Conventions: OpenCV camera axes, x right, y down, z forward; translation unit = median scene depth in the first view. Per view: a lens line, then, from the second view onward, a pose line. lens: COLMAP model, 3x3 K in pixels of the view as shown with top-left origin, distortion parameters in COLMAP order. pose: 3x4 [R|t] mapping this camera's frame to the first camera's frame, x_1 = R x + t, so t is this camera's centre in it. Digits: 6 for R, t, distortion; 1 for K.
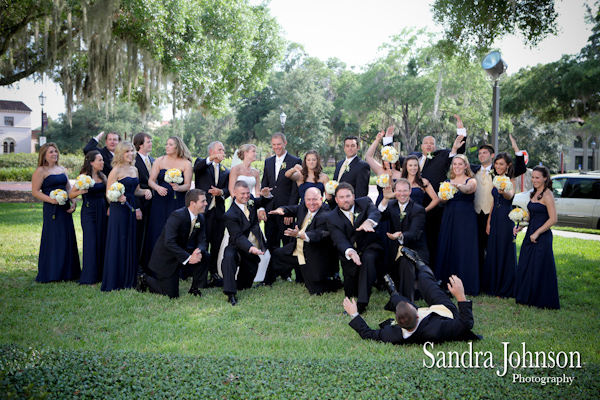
lens RADIAL K [[762.6, 0, 300.0], [0, 762.6, 200.0], [0, 0, 1]] dist [0.079874, -0.012934]
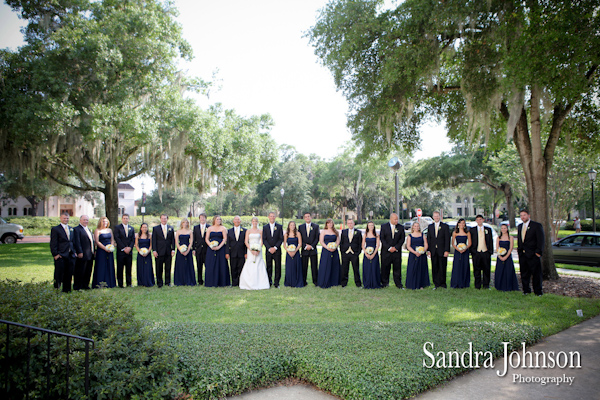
lens RADIAL K [[466.4, 0, 300.0], [0, 466.4, 200.0], [0, 0, 1]] dist [-0.053849, 0.000643]
pose [[0.999592, -0.026997, 0.009372, 0.012126], [0.027667, 0.996343, -0.080836, -0.006312], [-0.007155, 0.081062, 0.996683, -0.062418]]
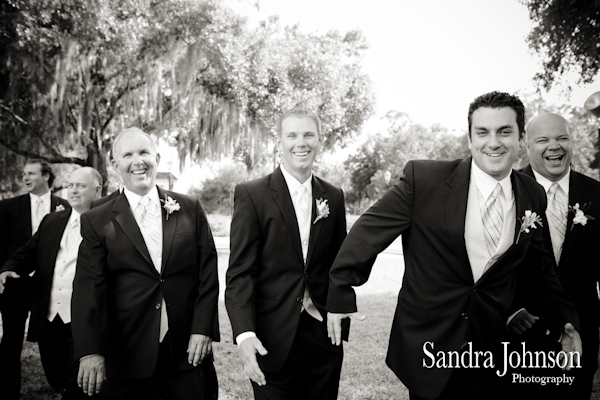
lens RADIAL K [[668.7, 0, 300.0], [0, 668.7, 200.0], [0, 0, 1]] dist [-0.010614, 0.011772]
pose [[0.986307, -0.025571, -0.162927, 0.016423], [0.012539, 0.996674, -0.080520, 0.001511], [0.164444, 0.077375, 0.983347, 0.100589]]
